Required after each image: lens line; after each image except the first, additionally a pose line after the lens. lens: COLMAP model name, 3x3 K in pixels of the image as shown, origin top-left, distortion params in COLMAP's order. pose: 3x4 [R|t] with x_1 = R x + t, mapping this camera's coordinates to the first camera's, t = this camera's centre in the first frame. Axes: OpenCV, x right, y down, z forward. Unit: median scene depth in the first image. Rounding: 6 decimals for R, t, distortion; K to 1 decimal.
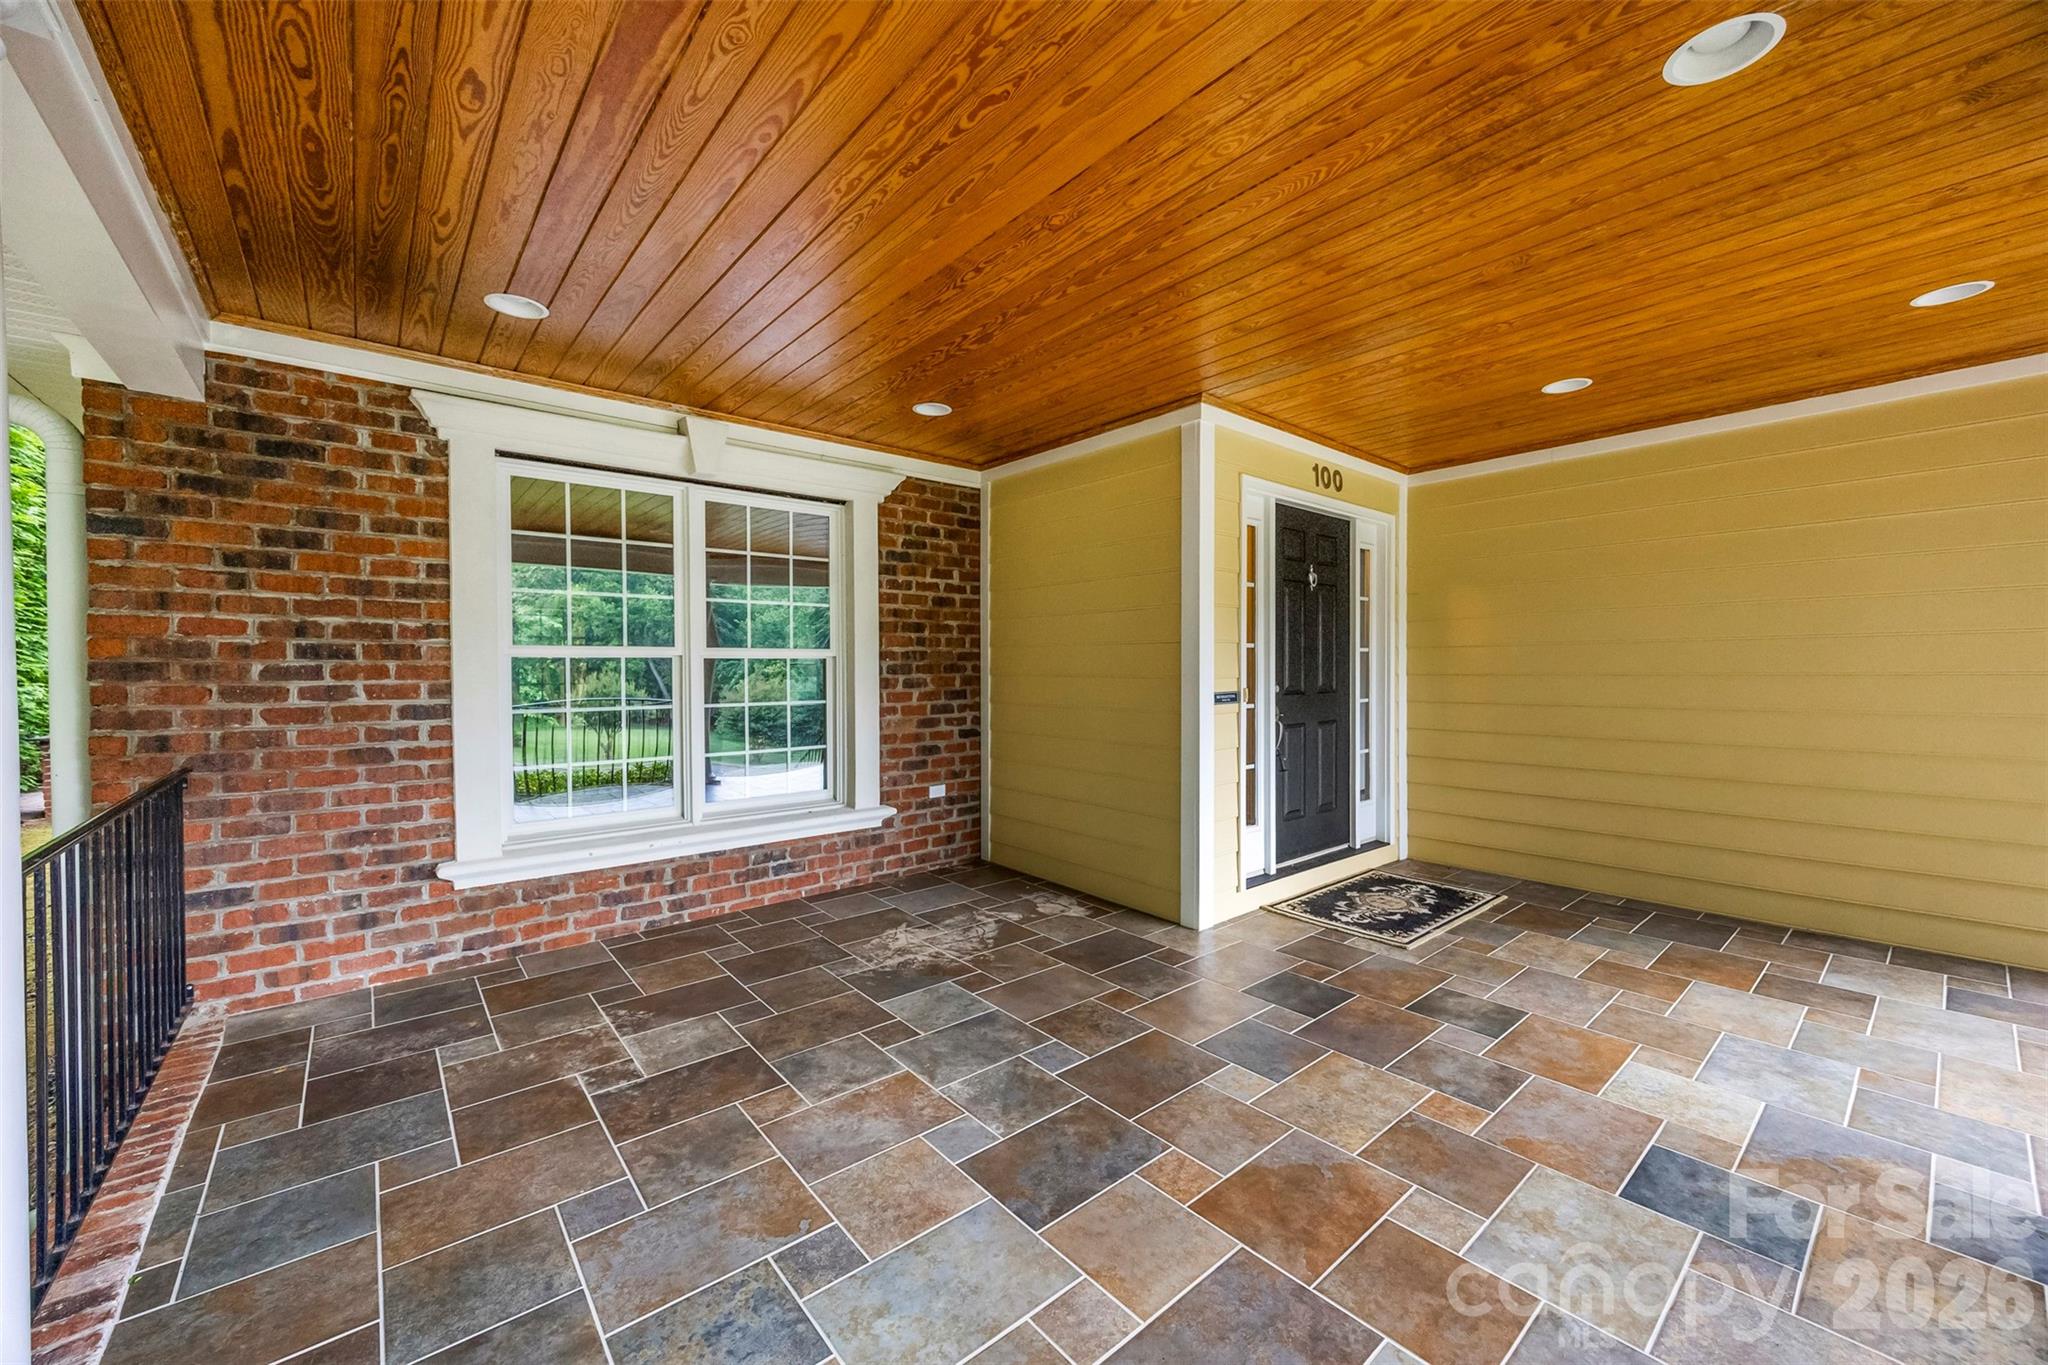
lens RADIAL K [[791.7, 0, 1031.2], [0, 791.7, 676.5], [0, 0, 1]] dist [-0.002729, 0.000776]
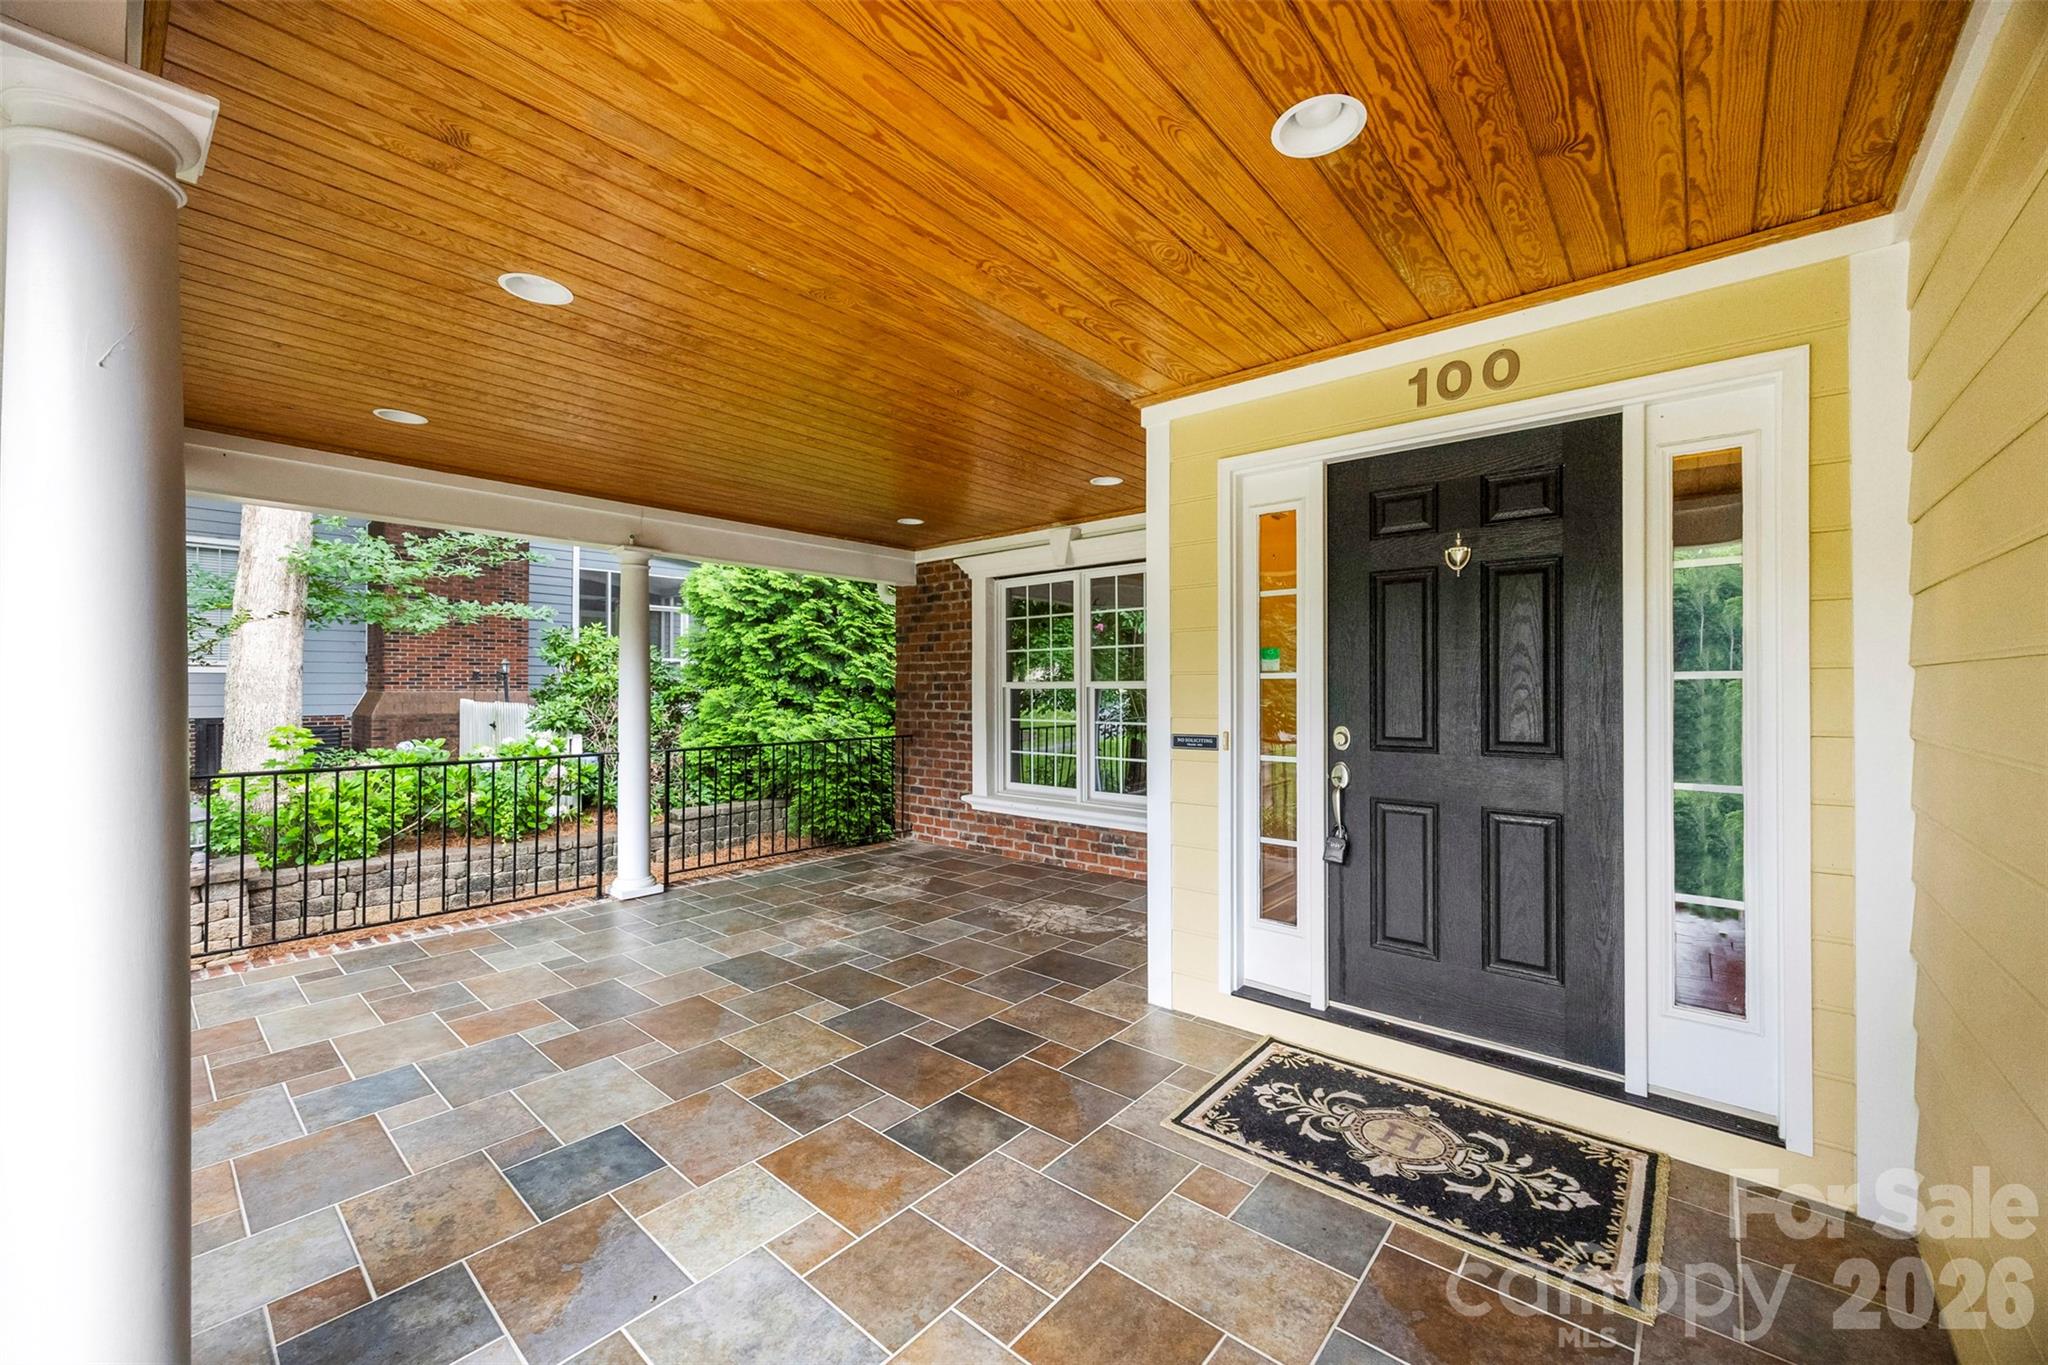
lens RADIAL K [[791.7, 0, 1031.2], [0, 791.7, 682.4], [0, 0, 1]] dist [-0.002729, 0.000776]
pose [[0.154641, -0.001728, -0.987969, 1.180005], [-0.010201, 0.999942, -0.003346, -0.035124], [0.987918, 0.010595, 0.154614, 0.809165]]
